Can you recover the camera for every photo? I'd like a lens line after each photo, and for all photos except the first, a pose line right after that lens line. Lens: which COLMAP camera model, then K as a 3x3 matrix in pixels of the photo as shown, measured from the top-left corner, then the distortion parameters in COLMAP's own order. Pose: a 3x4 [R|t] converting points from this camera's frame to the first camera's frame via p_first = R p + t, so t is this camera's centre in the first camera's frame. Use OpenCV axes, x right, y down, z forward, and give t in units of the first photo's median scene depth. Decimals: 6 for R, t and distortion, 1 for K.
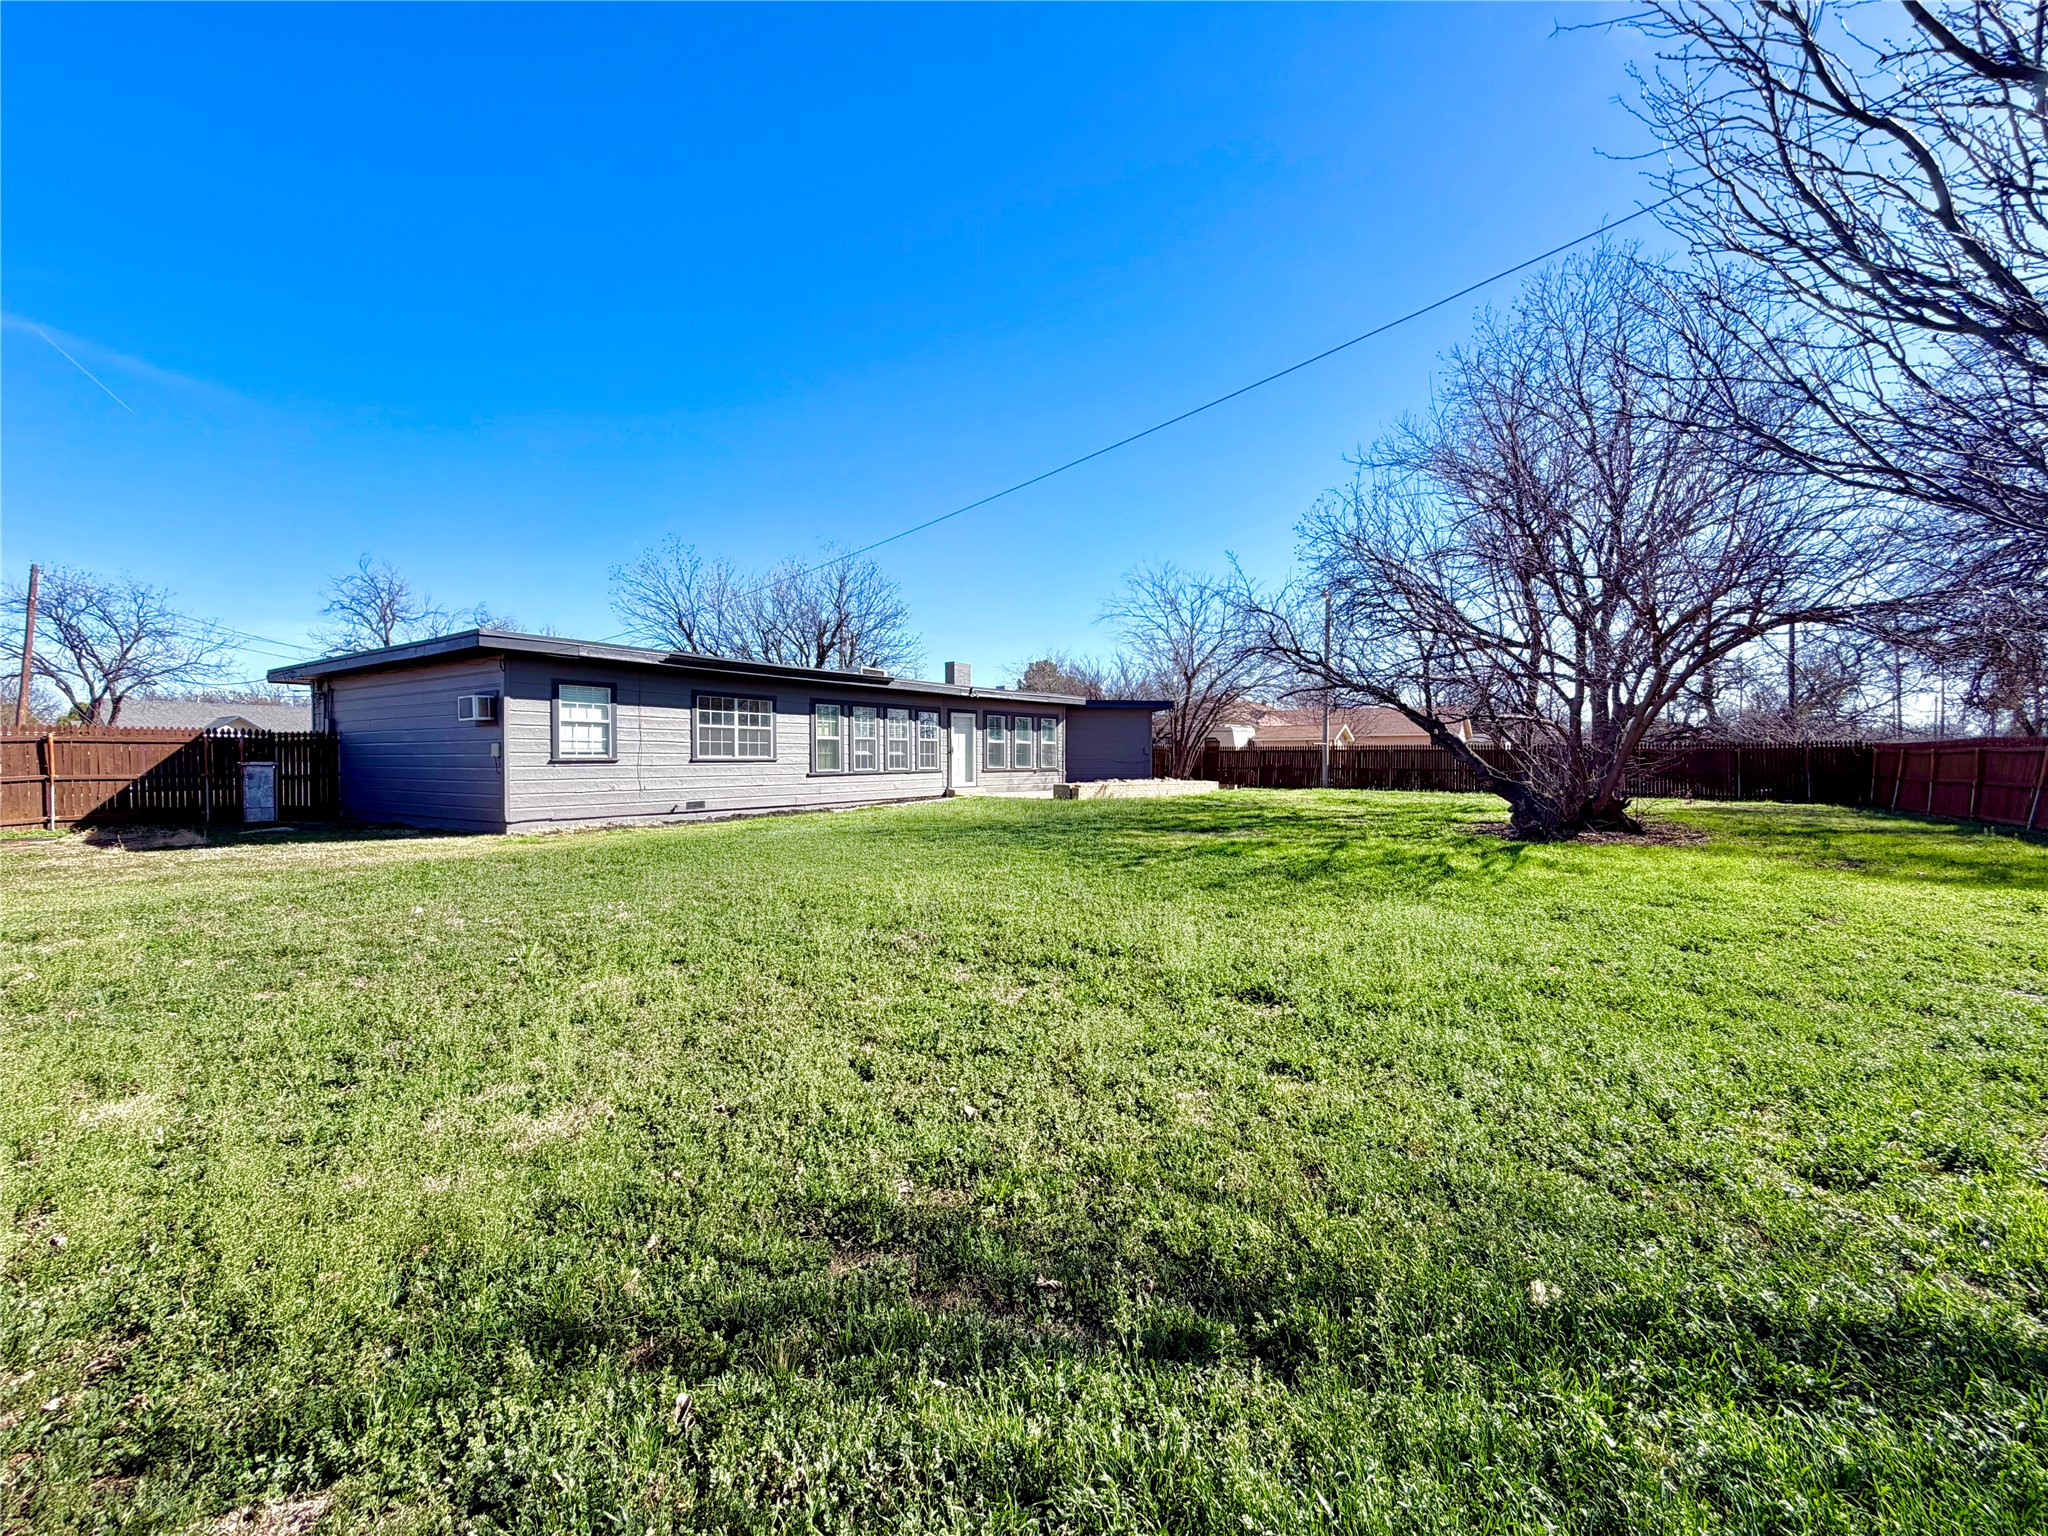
lens RADIAL K [[793.6, 0, 1020.0], [0, 793.6, 766.6], [0, 0, 1]] dist [-0.000307, 0.000064]
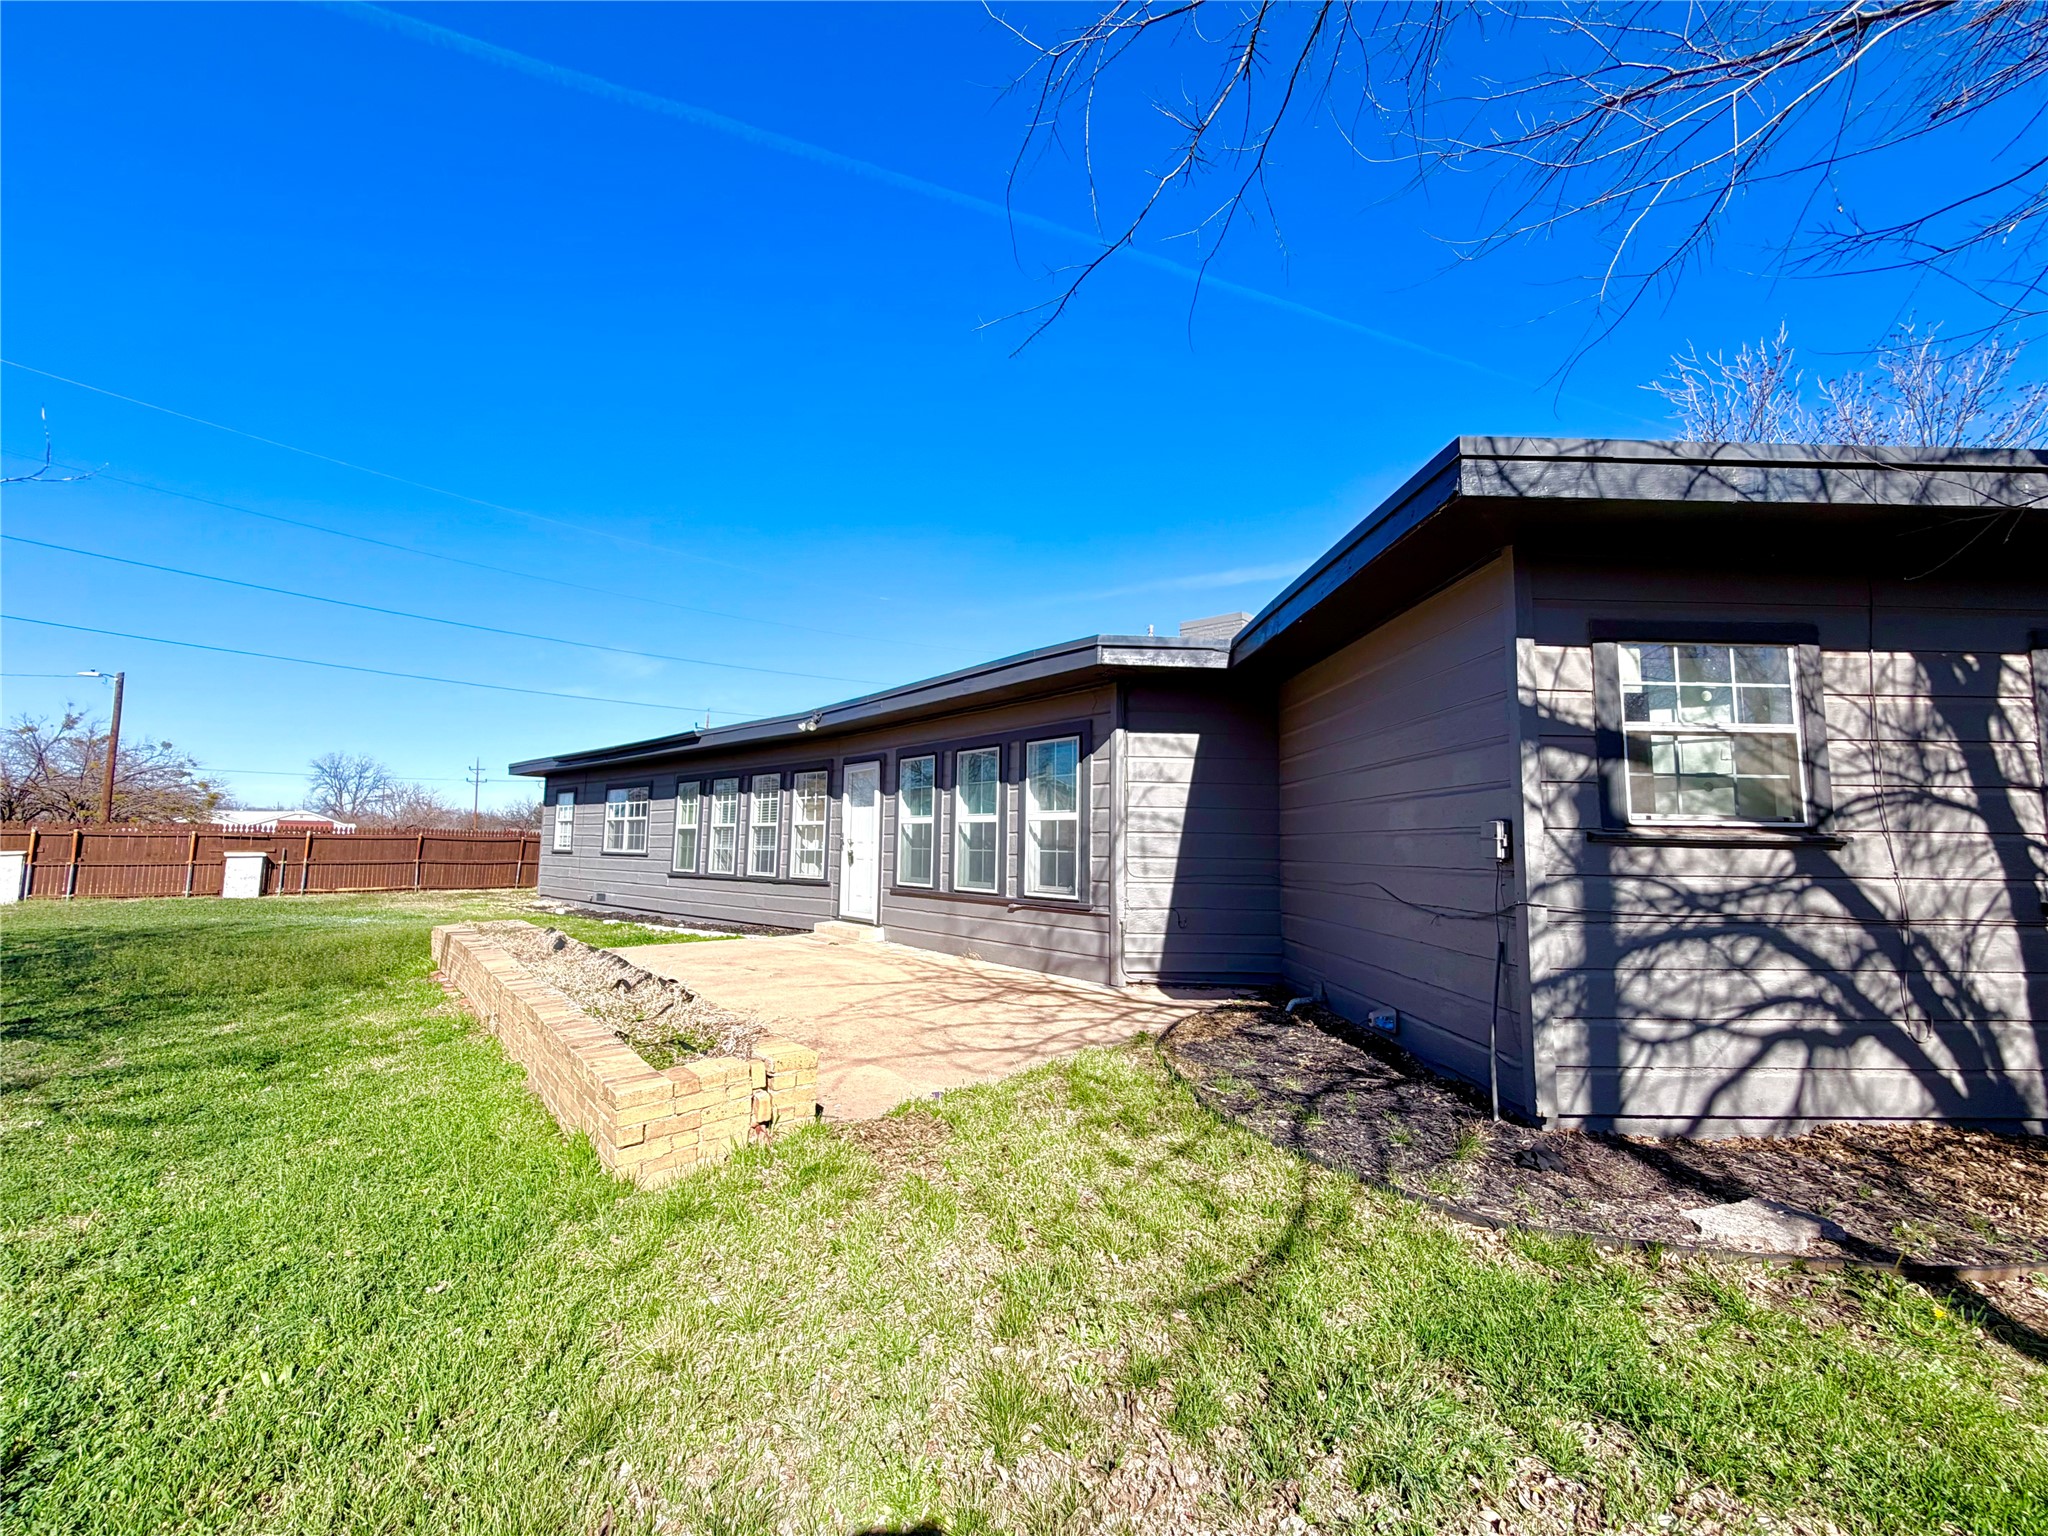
lens RADIAL K [[821.1, 0, 1019.4], [0, 821.1, 764.1], [0, 0, 1]] dist [-0.002049, -0.000230]
pose [[-0.137548, -0.109757, -0.984395, 0.460120], [-0.029971, 0.993848, -0.106623, -0.020180], [0.990042, 0.014837, -0.139991, 1.341830]]
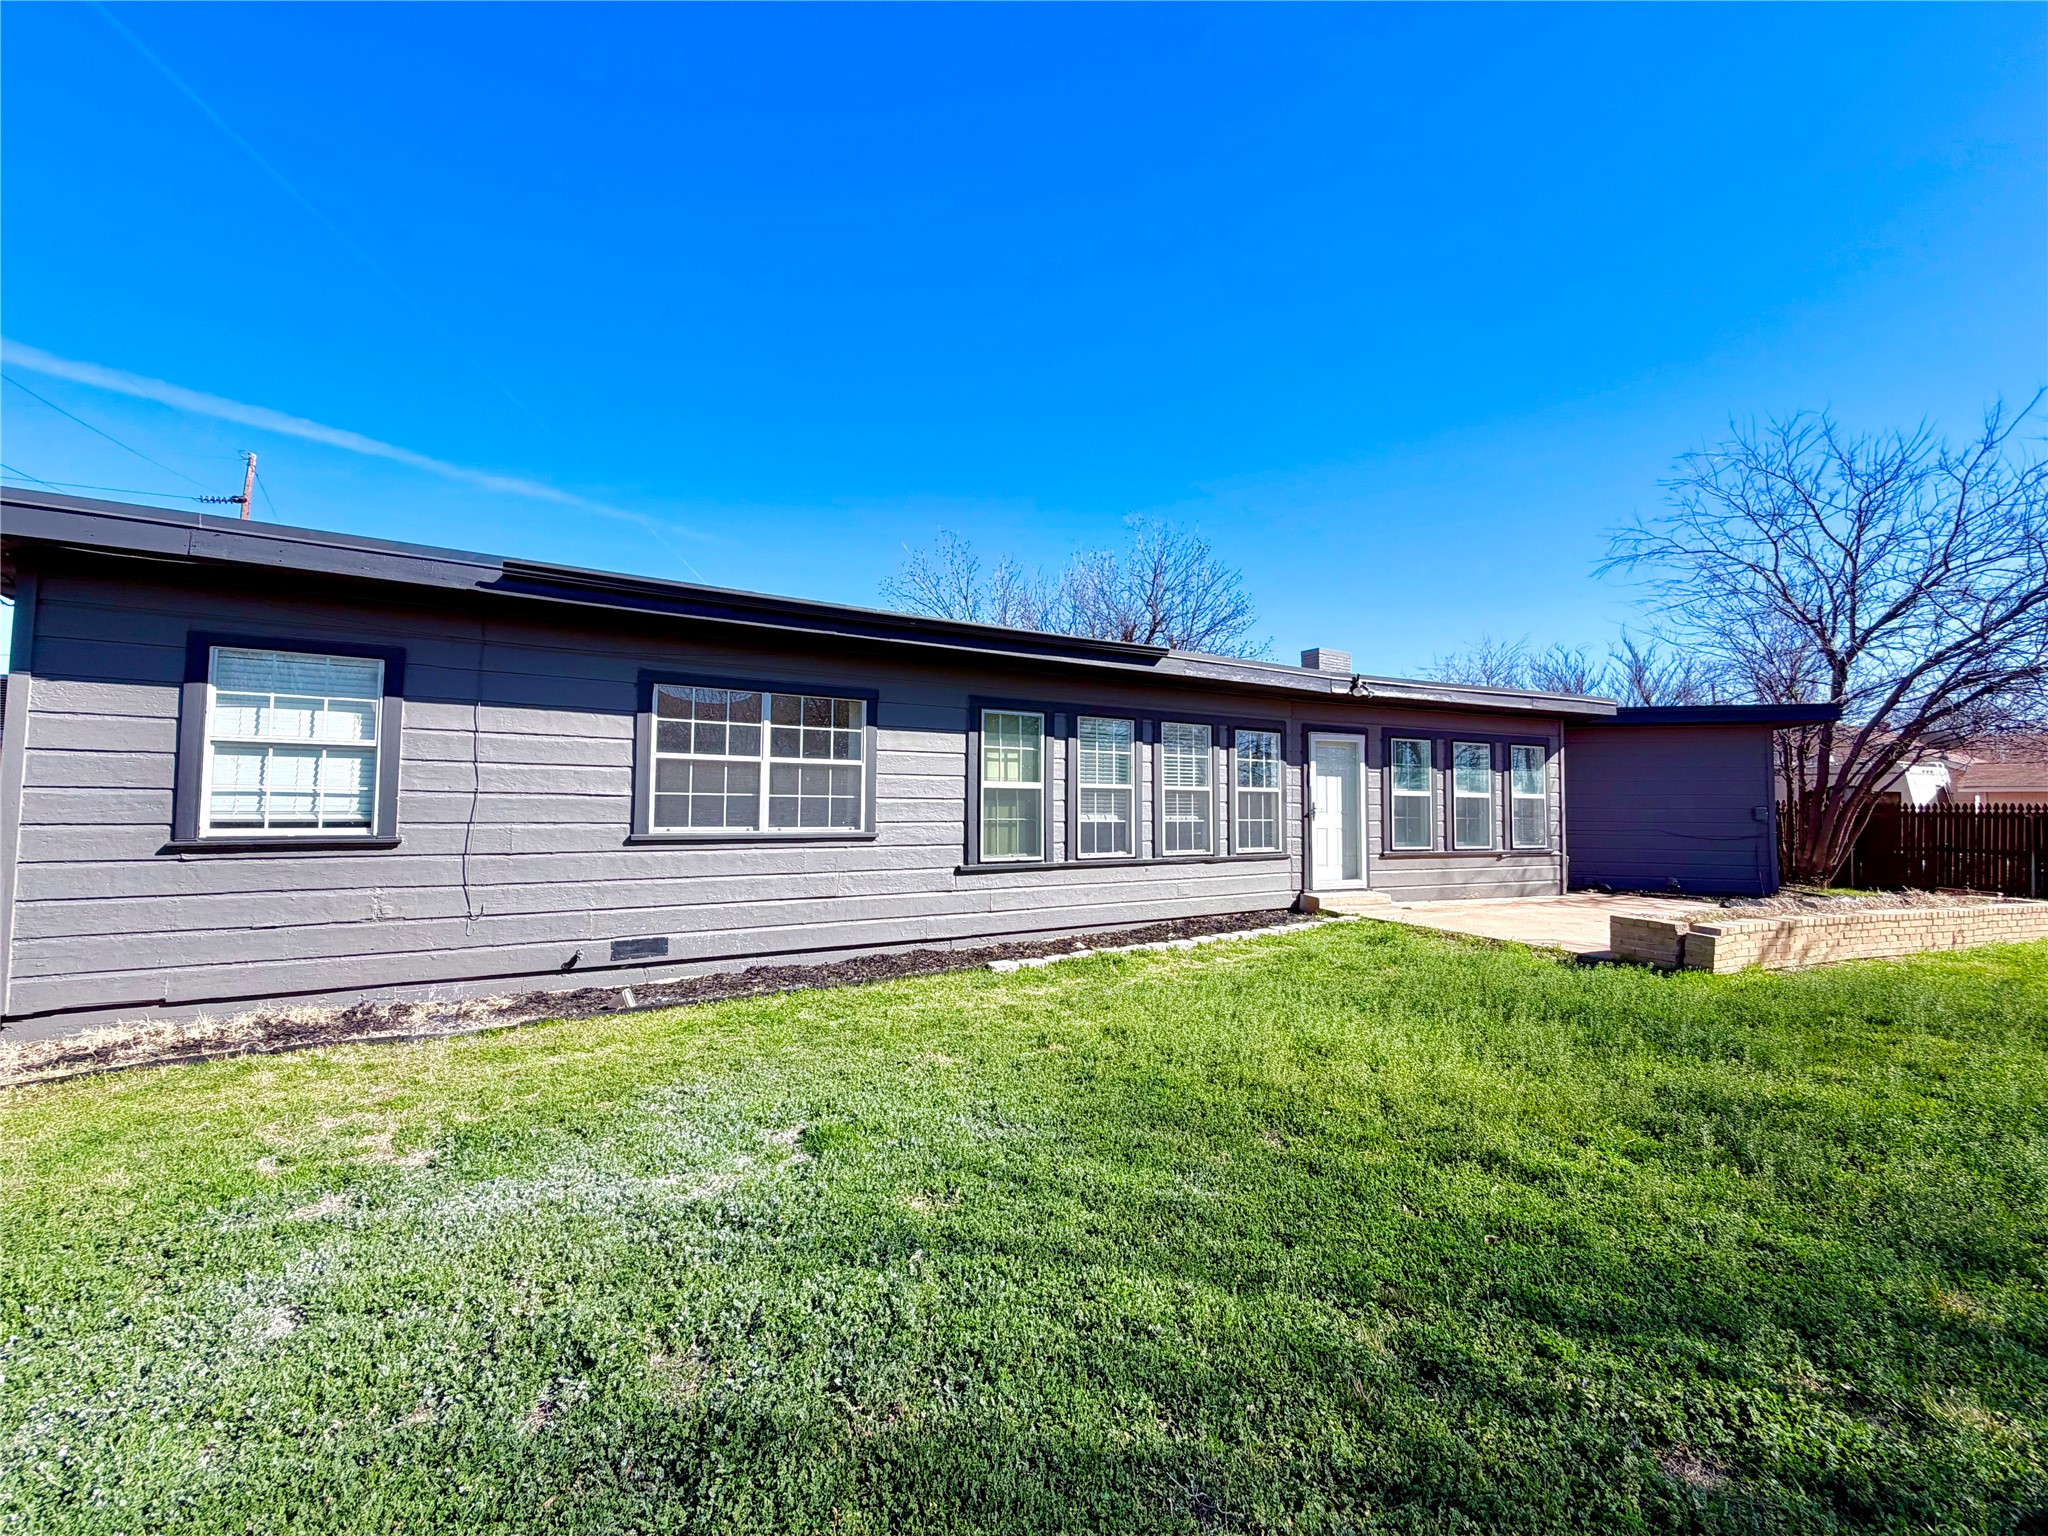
lens RADIAL K [[793.6, 0, 1020.0], [0, 793.6, 766.6], [0, 0, 1]] dist [-0.000307, 0.000064]
pose [[0.901159, -0.007497, -0.433424, -0.042568], [-0.017653, 0.998386, -0.053975, -0.021390], [0.433129, 0.056291, 0.899572, 0.568190]]
